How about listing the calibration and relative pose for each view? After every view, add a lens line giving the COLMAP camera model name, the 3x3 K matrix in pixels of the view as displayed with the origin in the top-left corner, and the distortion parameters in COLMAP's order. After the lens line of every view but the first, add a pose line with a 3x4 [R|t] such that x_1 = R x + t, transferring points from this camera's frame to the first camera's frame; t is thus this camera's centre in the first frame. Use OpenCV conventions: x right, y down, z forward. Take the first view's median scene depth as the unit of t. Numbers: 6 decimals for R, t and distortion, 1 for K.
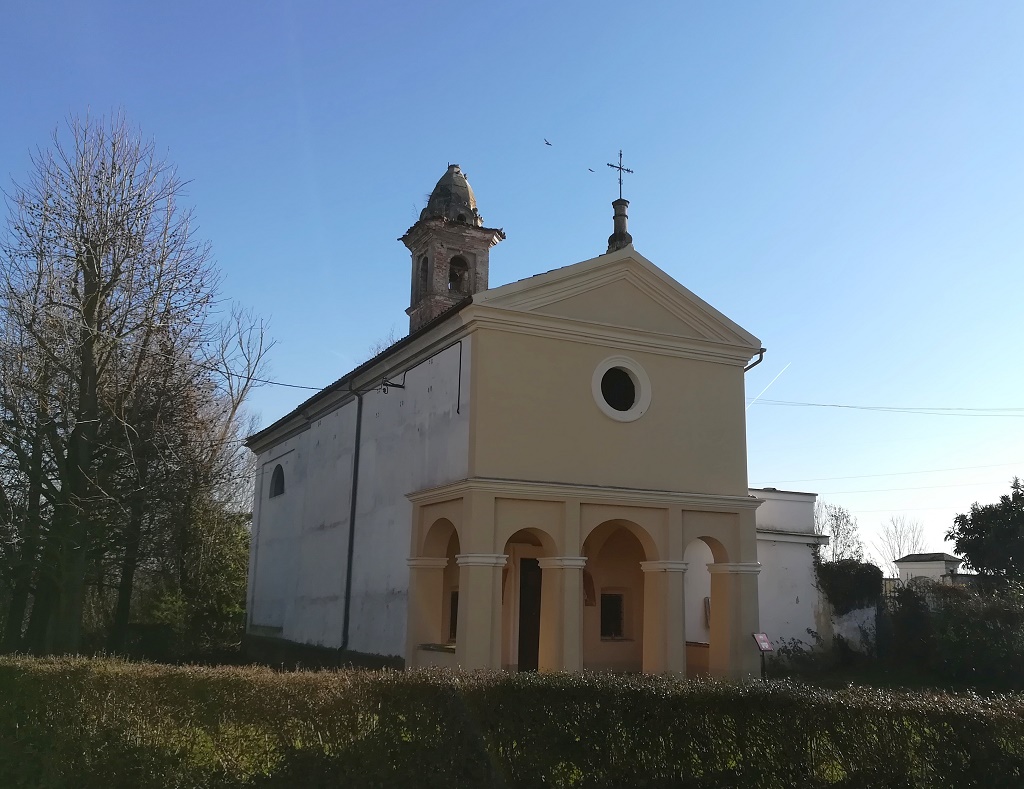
lens RADIAL K [[966.8, 0, 512.0], [0, 966.8, 394.5], [0, 0, 1]] dist [-0.005344, -0.002870]
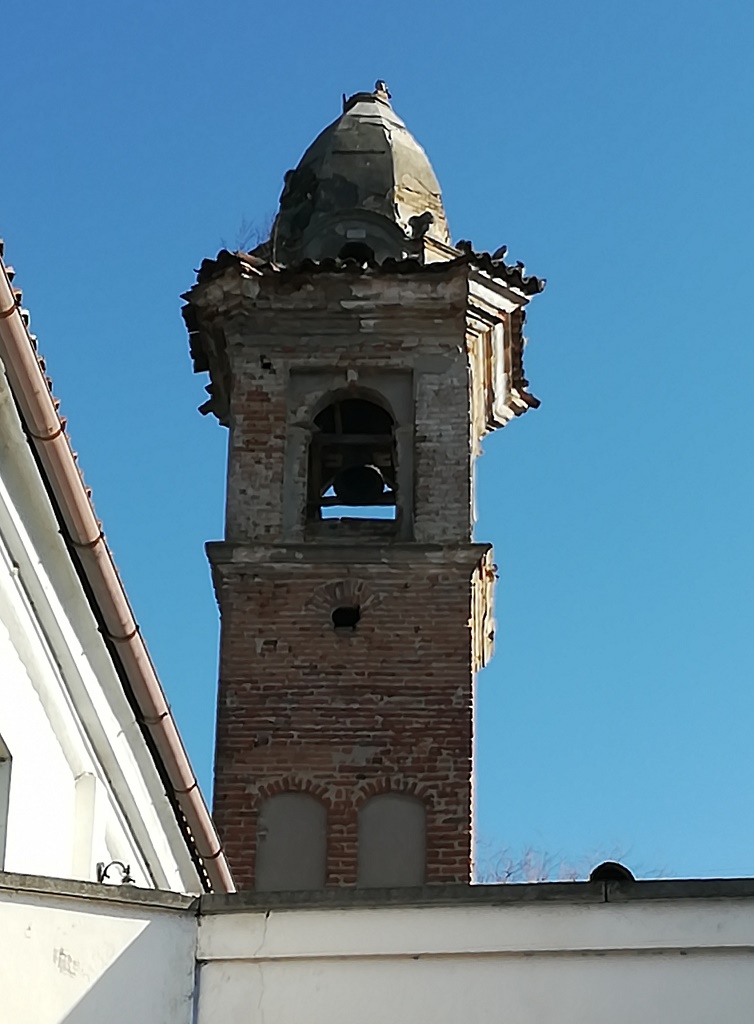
lens RADIAL K [[2733.1, 0, 377.0], [0, 2733.1, 512.0], [0, 0, 1]] dist [0.031381, -0.236255]
pose [[0.861679, -0.245945, -0.443870, 0.423585], [0.118175, 0.947907, -0.295816, 0.160367], [0.493502, 0.202444, 0.845856, 0.655425]]
